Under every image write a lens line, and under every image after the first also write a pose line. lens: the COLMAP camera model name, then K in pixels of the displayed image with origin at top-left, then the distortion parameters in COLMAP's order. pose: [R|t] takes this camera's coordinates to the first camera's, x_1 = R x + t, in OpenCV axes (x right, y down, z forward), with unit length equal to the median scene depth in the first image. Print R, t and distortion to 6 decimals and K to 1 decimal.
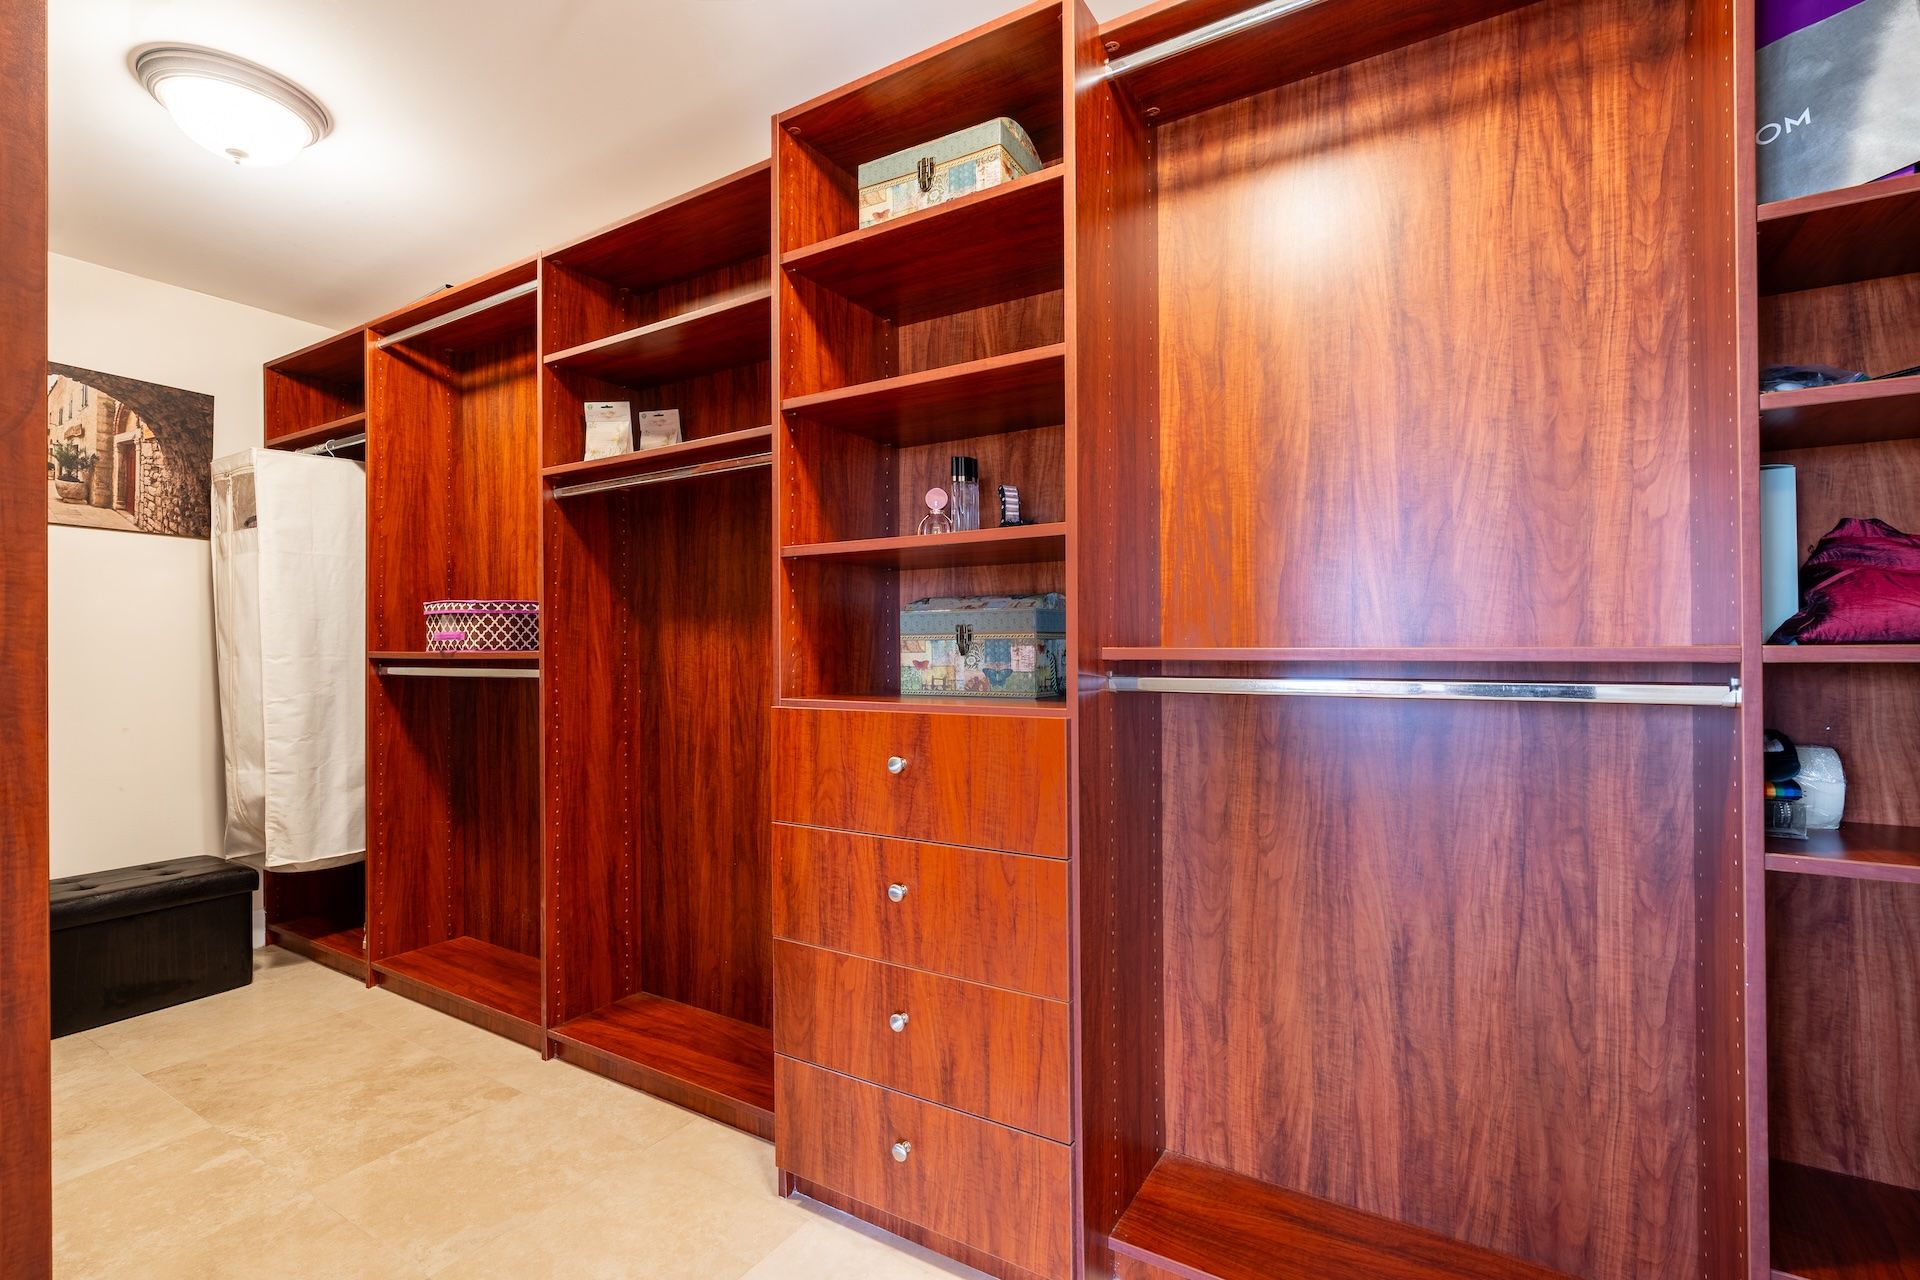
lens RADIAL K [[867.8, 0, 960.5], [0, 867.8, 641.8], [0, 0, 1]] dist [-0.006588, 0.002347]
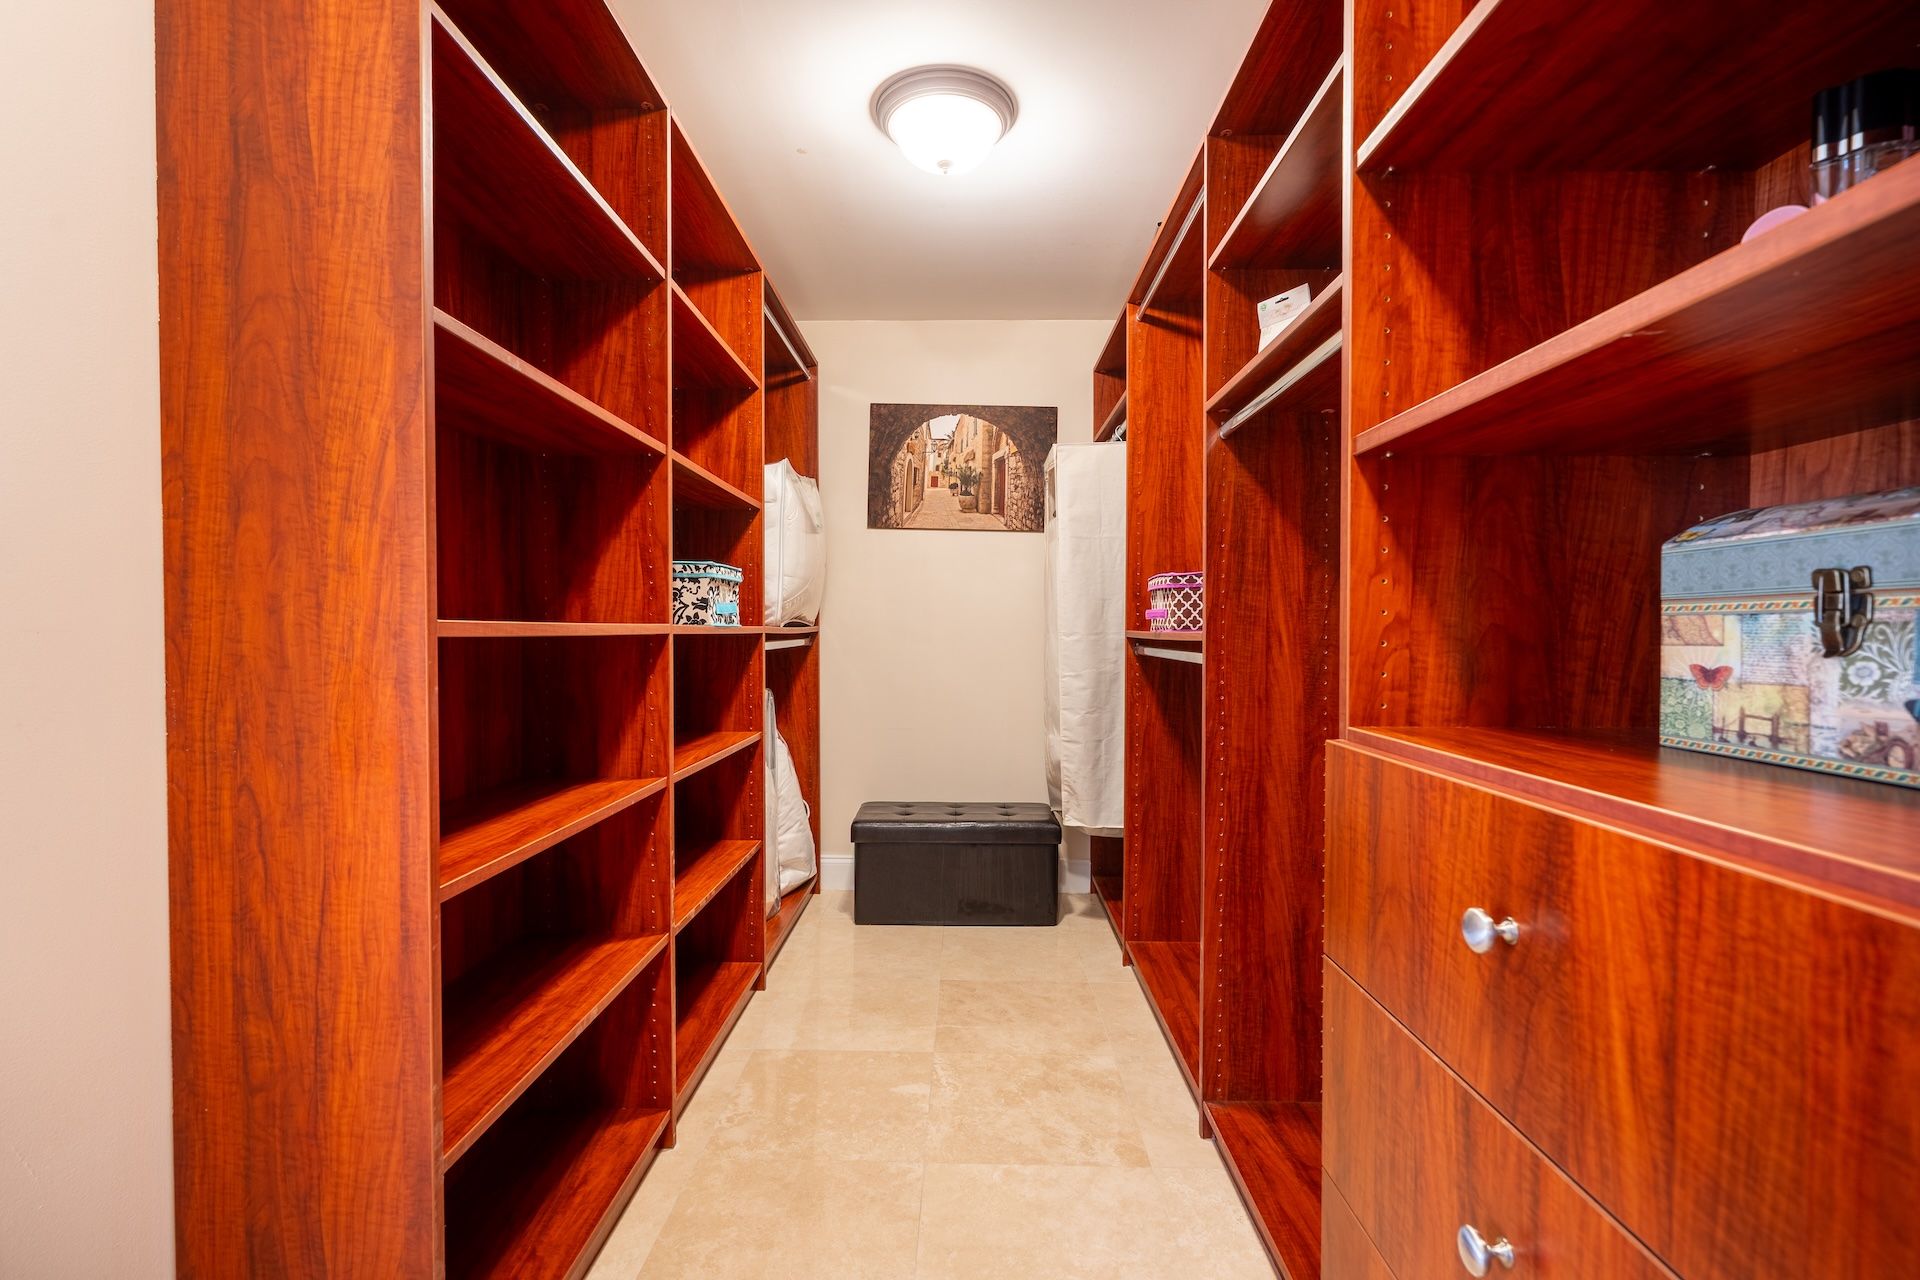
lens RADIAL K [[867.8, 0, 957.0], [0, 867.8, 641.7], [0, 0, 1]] dist [-0.006588, 0.002347]
pose [[0.505129, 0.020974, -0.862789, 0.088909], [-0.001879, 0.999729, 0.023203, 0.001629], [0.863042, -0.010099, 0.505032, 0.376599]]
